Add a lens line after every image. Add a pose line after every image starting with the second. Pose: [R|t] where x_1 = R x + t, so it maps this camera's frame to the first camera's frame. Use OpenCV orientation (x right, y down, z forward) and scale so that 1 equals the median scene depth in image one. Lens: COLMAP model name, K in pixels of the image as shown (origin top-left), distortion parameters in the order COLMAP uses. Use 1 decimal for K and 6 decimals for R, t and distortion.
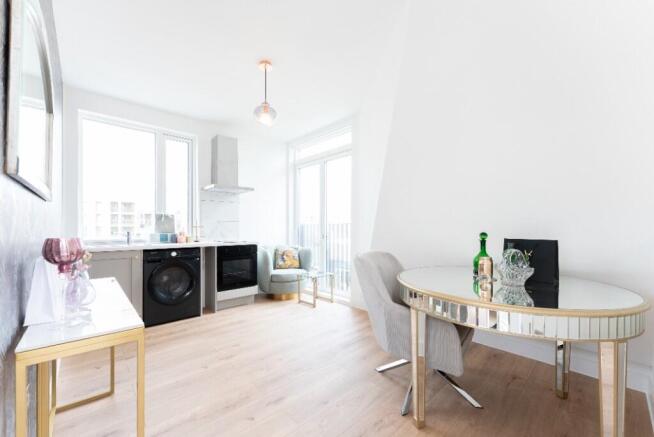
lens RADIAL K [[266.7, 0, 331.1], [0, 266.7, 223.8], [0, 0, 1]] dist [-0.002030, -0.000121]
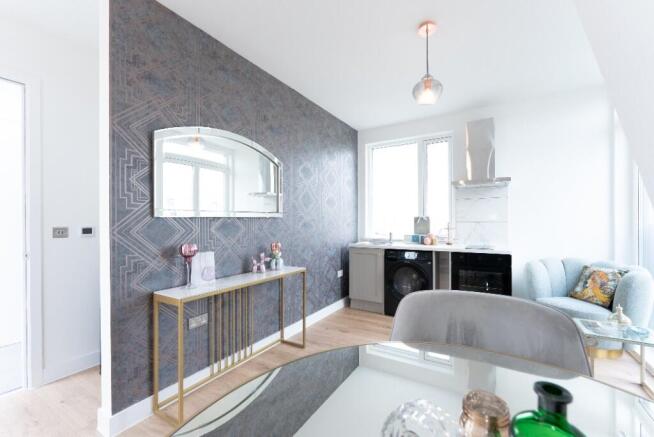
lens RADIAL K [[266.7, 0, 332.2], [0, 266.7, 223.2], [0, 0, 1]] dist [-0.002030, -0.000121]
pose [[0.292691, -0.001217, -0.956206, 0.290297], [0.010966, 0.999938, 0.002084, -0.016233], [0.956144, -0.011096, 0.292686, 0.352446]]
